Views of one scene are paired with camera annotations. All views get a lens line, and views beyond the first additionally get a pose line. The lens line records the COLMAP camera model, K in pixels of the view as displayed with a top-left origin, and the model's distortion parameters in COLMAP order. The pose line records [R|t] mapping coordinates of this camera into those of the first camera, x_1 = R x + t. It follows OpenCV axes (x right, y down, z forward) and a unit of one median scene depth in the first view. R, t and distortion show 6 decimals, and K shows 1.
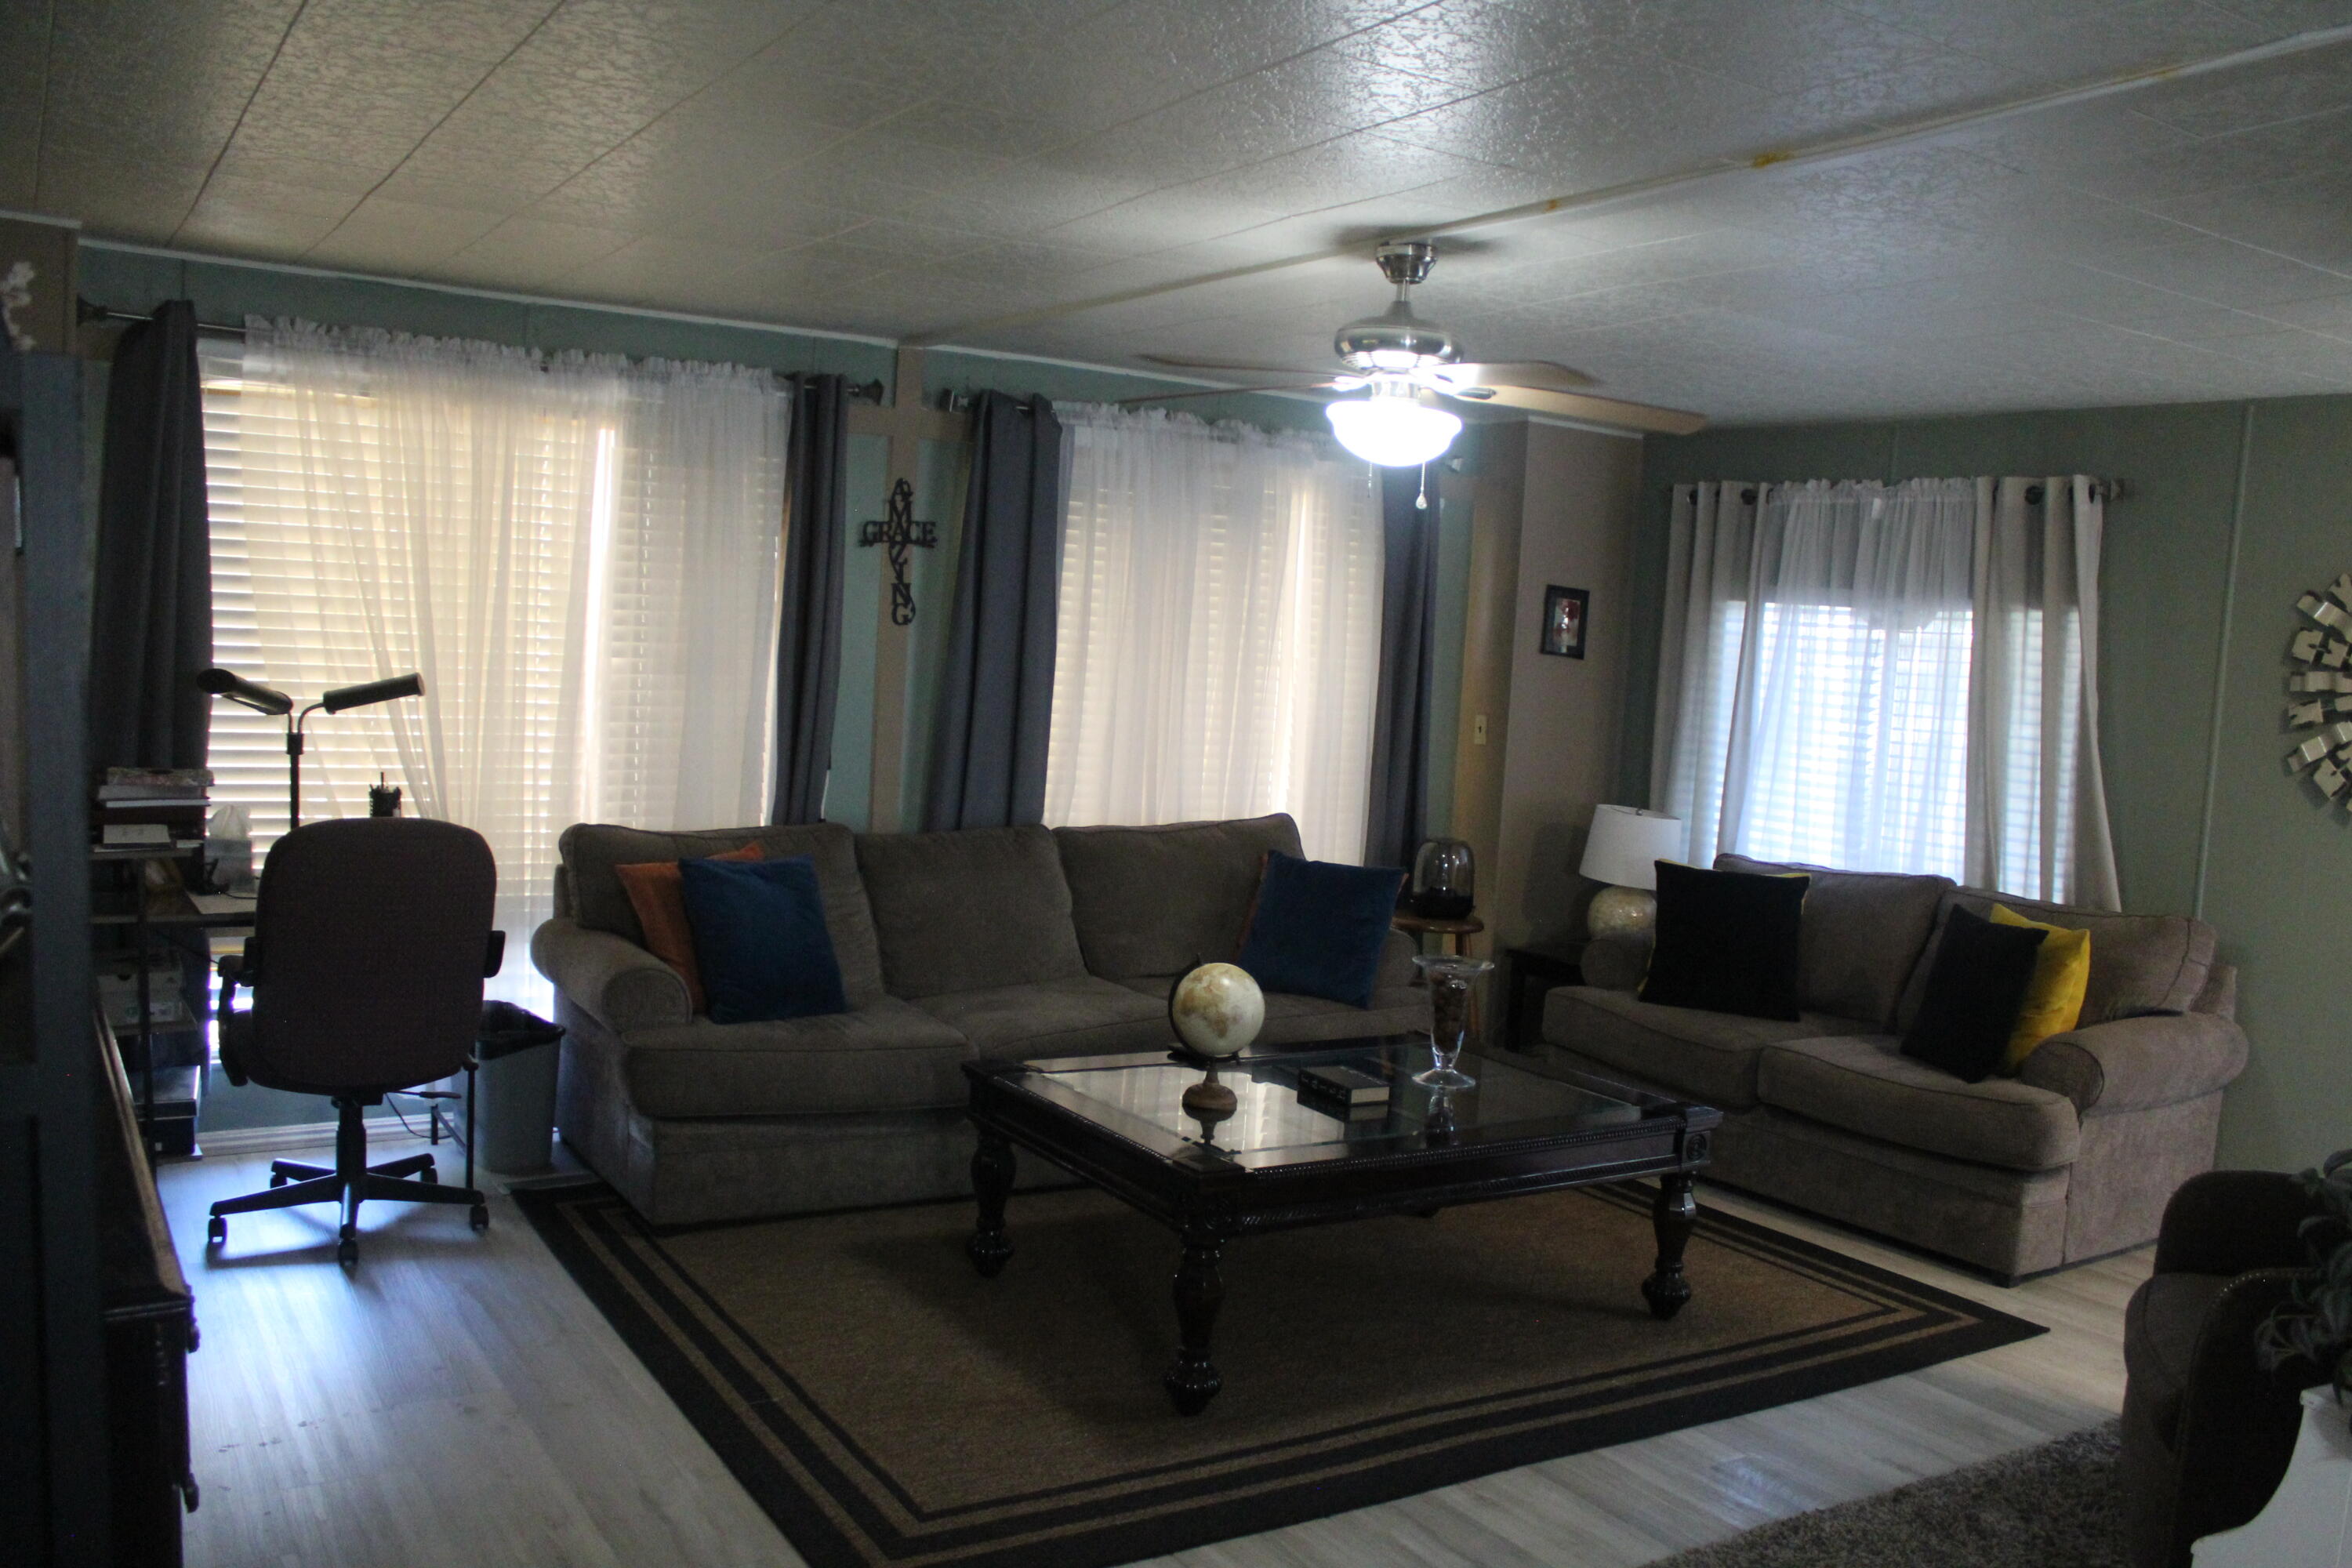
lens RADIAL K [[1925.8, 0, 1176.0], [0, 1925.8, 784.0], [0, 0, 1]] dist [-0.180626, 0.156407]
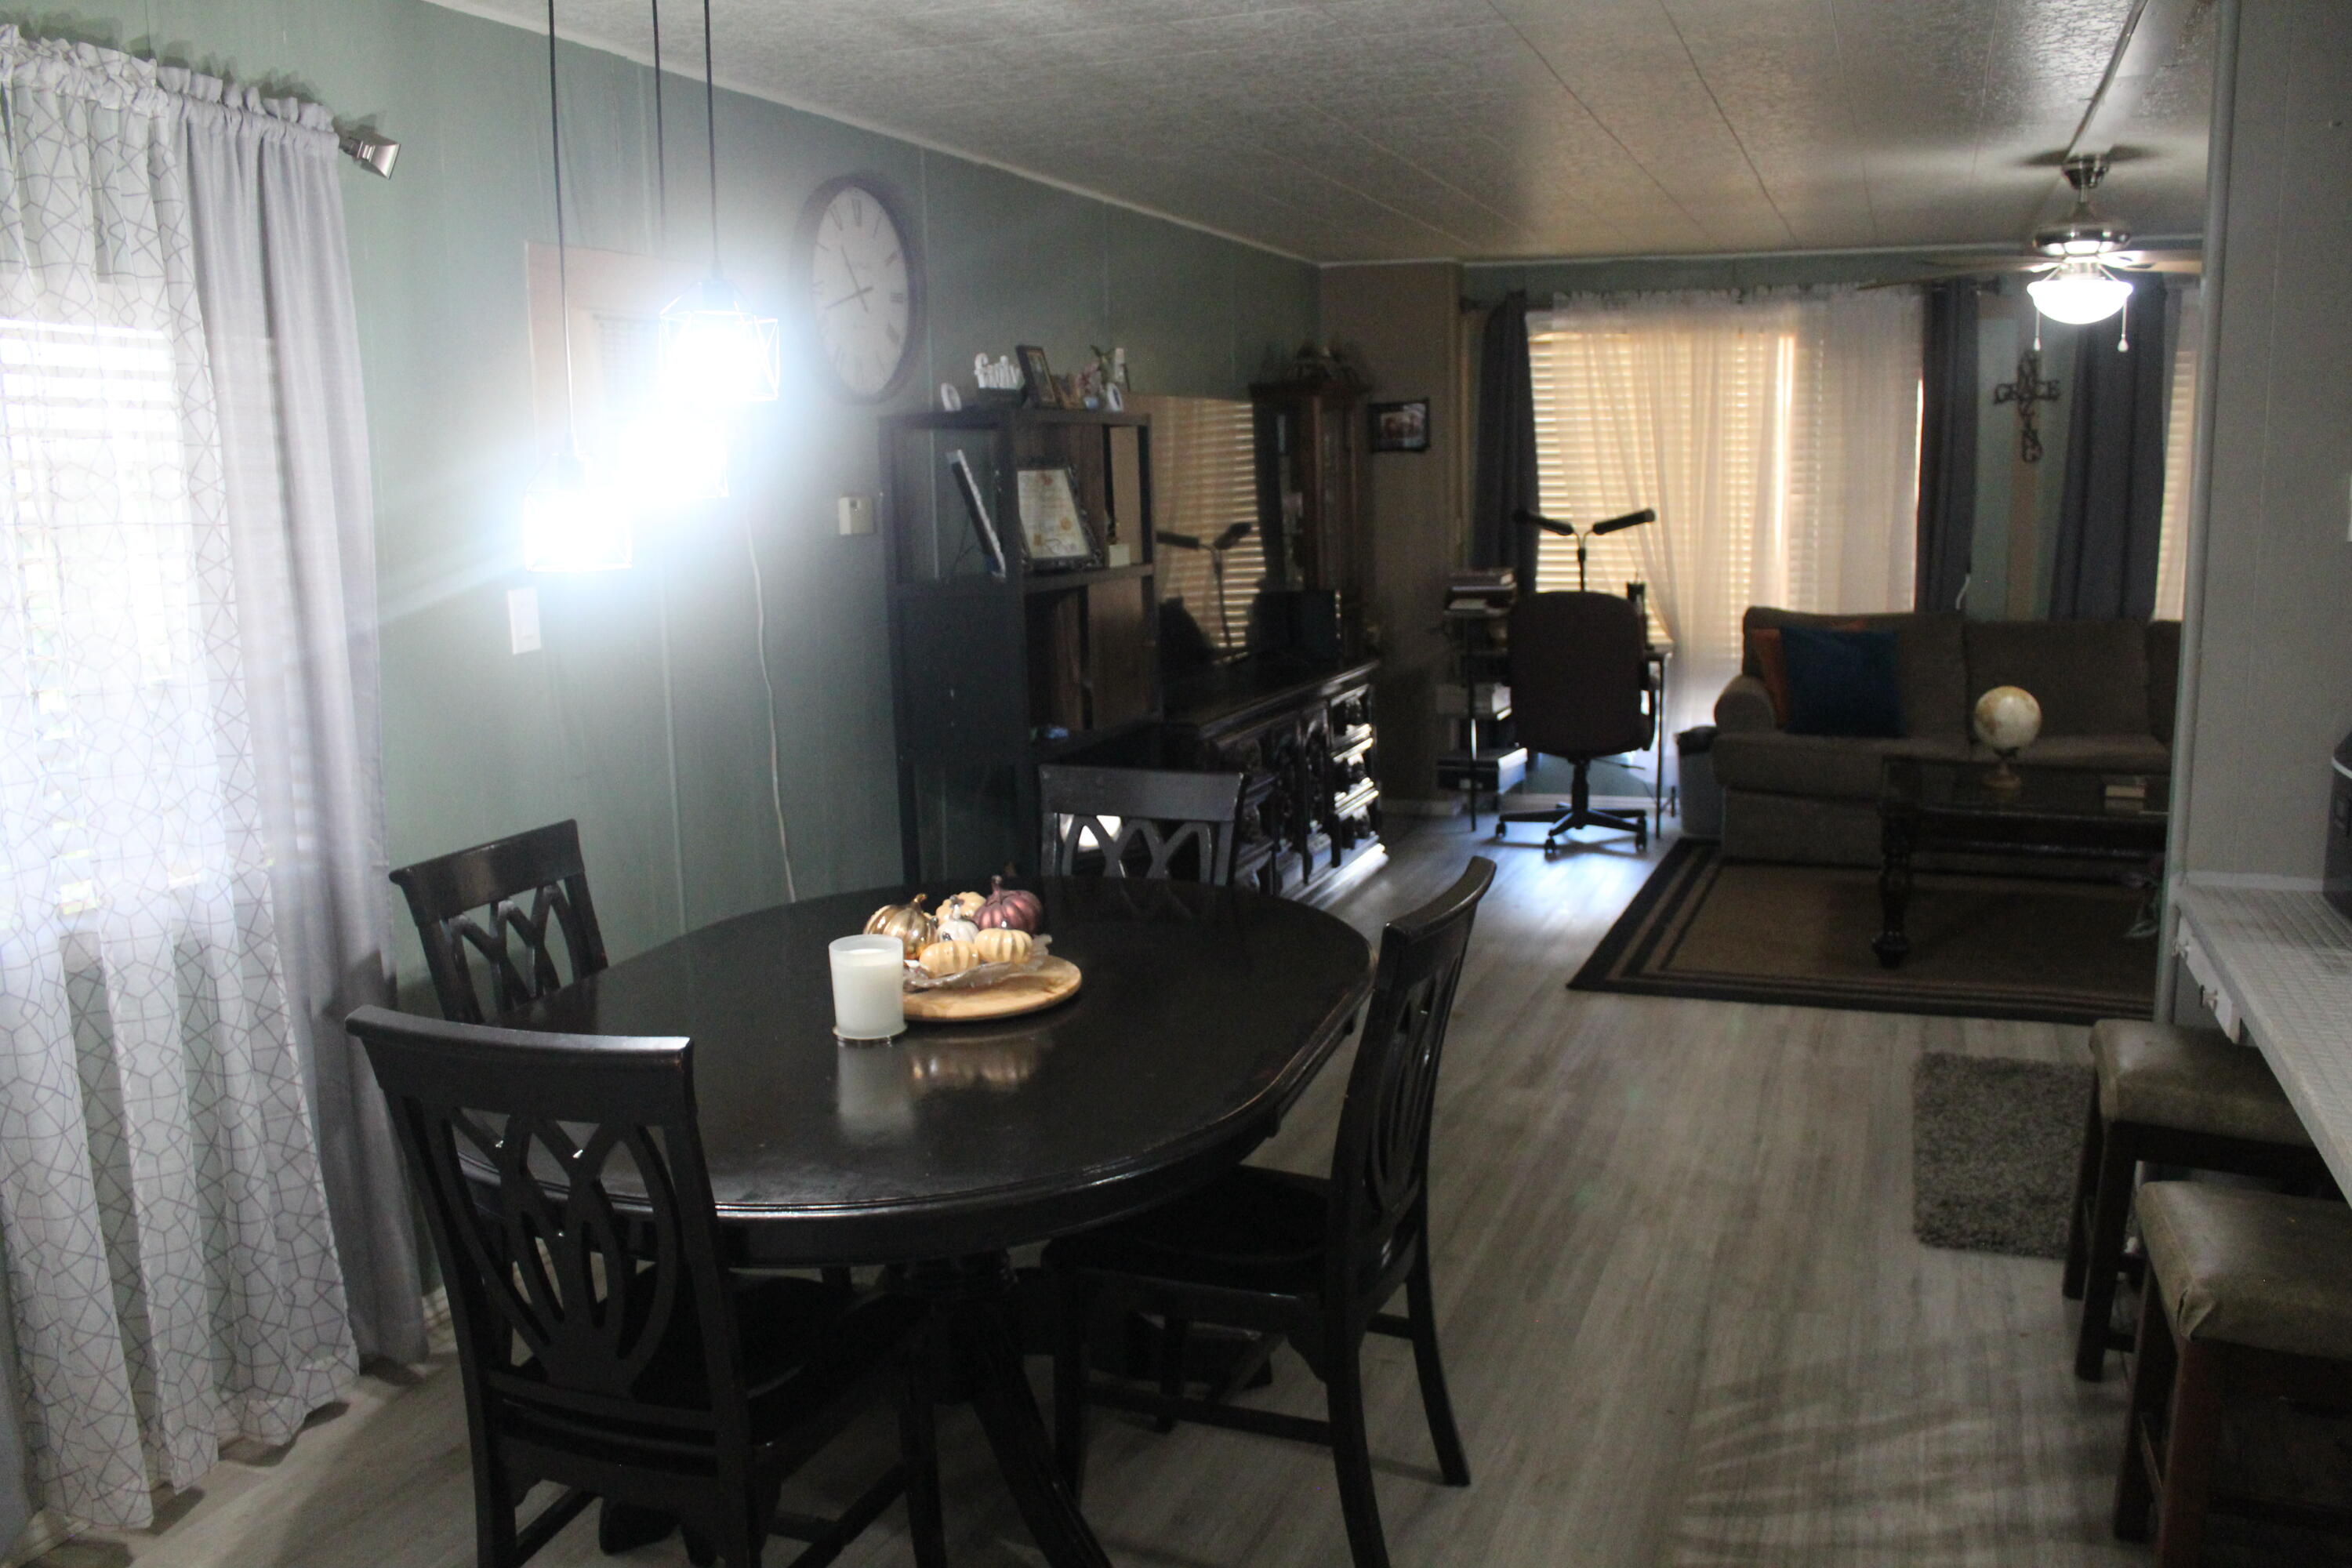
lens RADIAL K [[1925.8, 0, 1176.0], [0, 1925.8, 784.0], [0, 0, 1]] dist [-0.180626, 0.156407]
pose [[0.589209, 0.063108, -0.805512, 0.646444], [-0.011692, 0.997507, 0.069598, 0.063614], [0.807896, -0.031590, 0.588478, -0.258297]]
